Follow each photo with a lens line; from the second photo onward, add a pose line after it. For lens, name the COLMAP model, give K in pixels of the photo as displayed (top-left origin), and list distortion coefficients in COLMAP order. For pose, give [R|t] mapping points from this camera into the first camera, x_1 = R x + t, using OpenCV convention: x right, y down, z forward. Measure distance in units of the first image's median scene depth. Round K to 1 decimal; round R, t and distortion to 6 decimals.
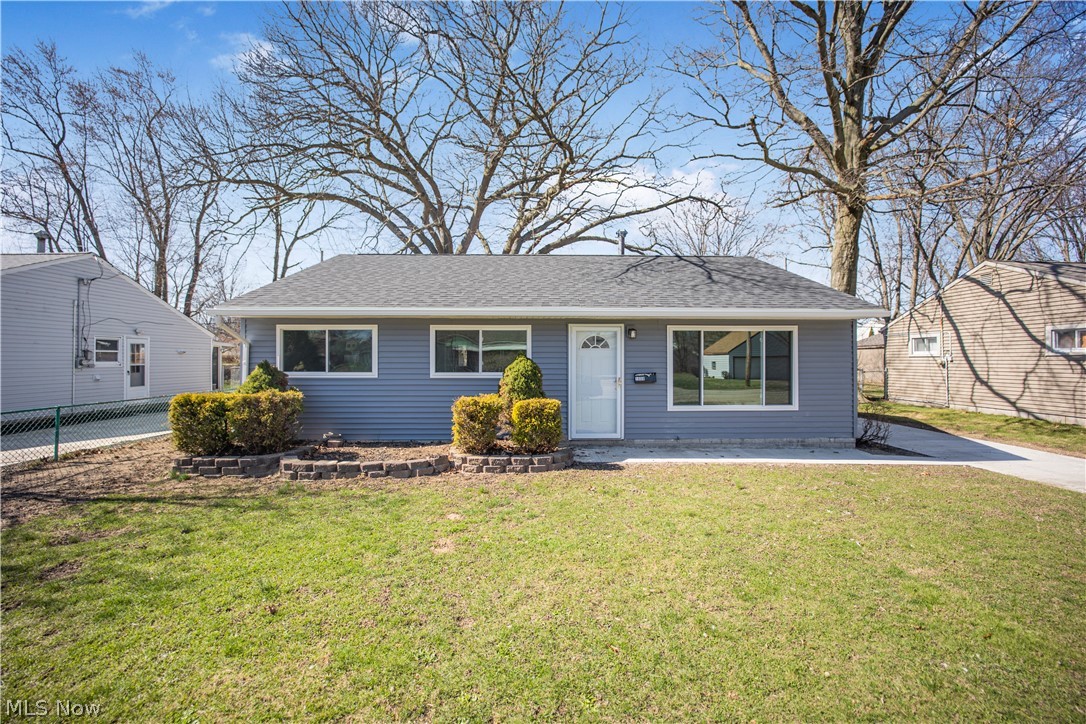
lens RADIAL K [[444.4, 0, 542.4], [0, 444.4, 357.8], [0, 0, 1]] dist [-0.022042, 0.000135]
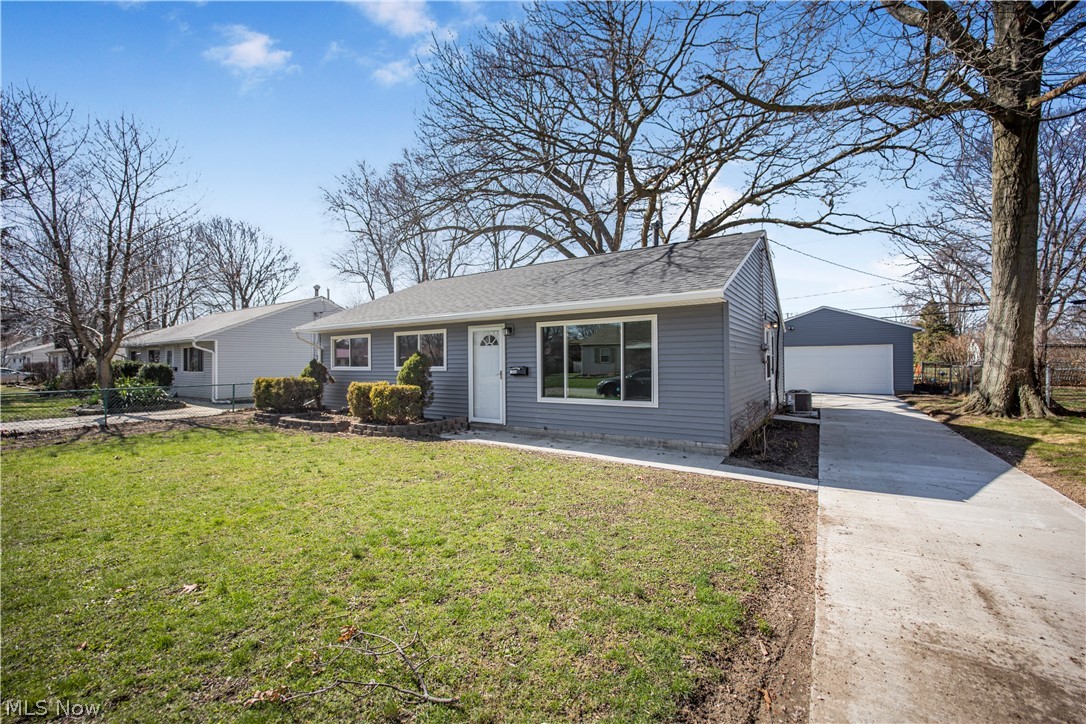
lens RADIAL K [[444.4, 0, 550.4], [0, 444.4, 361.6], [0, 0, 1]] dist [-0.022042, 0.000135]
pose [[0.829352, -0.008211, -0.558665, 0.909422], [0.012076, 0.999922, 0.003231, 0.018474], [0.558595, -0.009426, 0.829387, 0.121514]]
